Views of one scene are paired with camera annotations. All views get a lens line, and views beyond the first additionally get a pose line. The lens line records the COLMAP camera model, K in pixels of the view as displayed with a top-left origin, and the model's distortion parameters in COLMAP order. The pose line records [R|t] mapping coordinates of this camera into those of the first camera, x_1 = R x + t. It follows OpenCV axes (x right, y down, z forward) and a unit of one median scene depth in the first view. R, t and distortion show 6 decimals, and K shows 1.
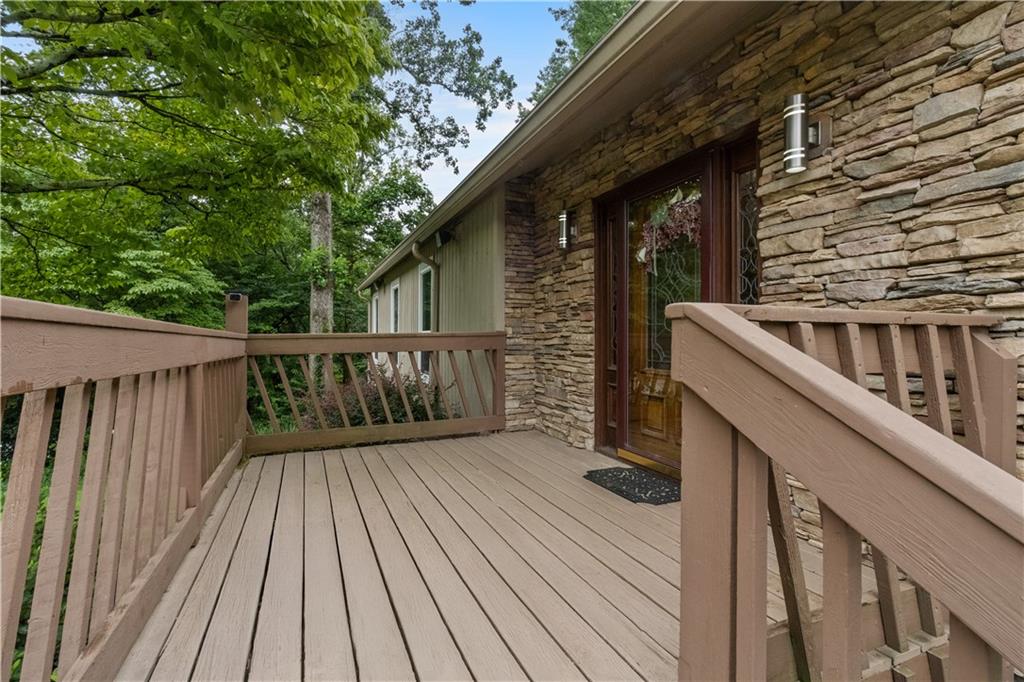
lens RADIAL K [[477.2, 0, 510.1], [0, 477.2, 339.2], [0, 0, 1]] dist [0.000254, 0.000225]
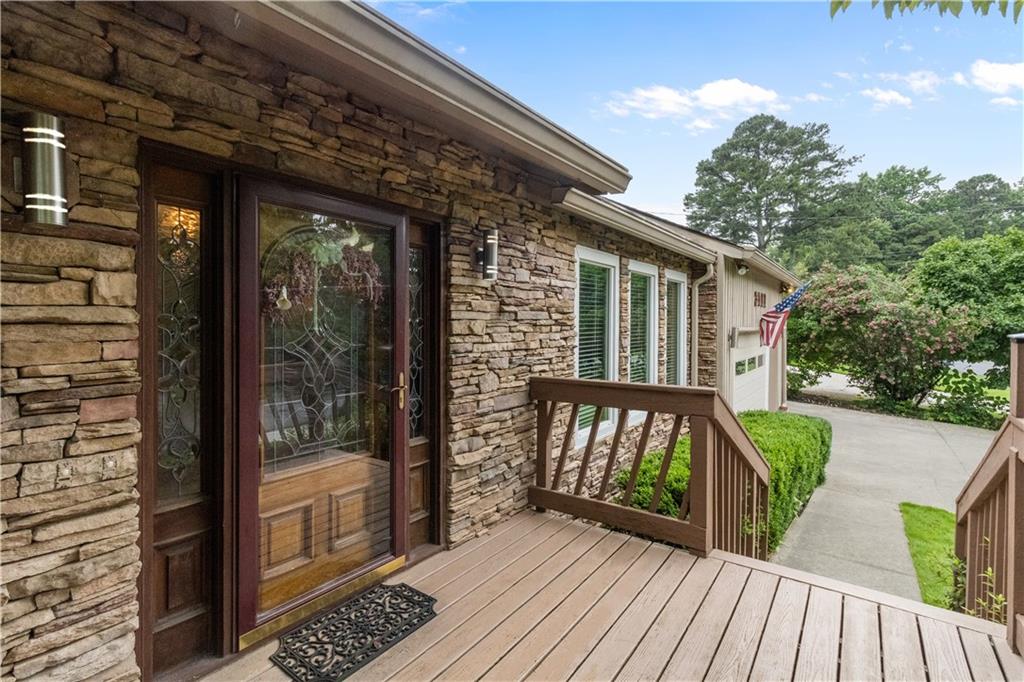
lens RADIAL K [[477.2, 0, 509.2], [0, 477.2, 335.7], [0, 0, 1]] dist [0.000254, 0.000225]
pose [[-0.506638, -0.018695, 0.861956, -0.649512], [0.004521, 0.999694, 0.024339, -0.213306], [-0.862147, 0.016228, -0.506398, 1.623107]]
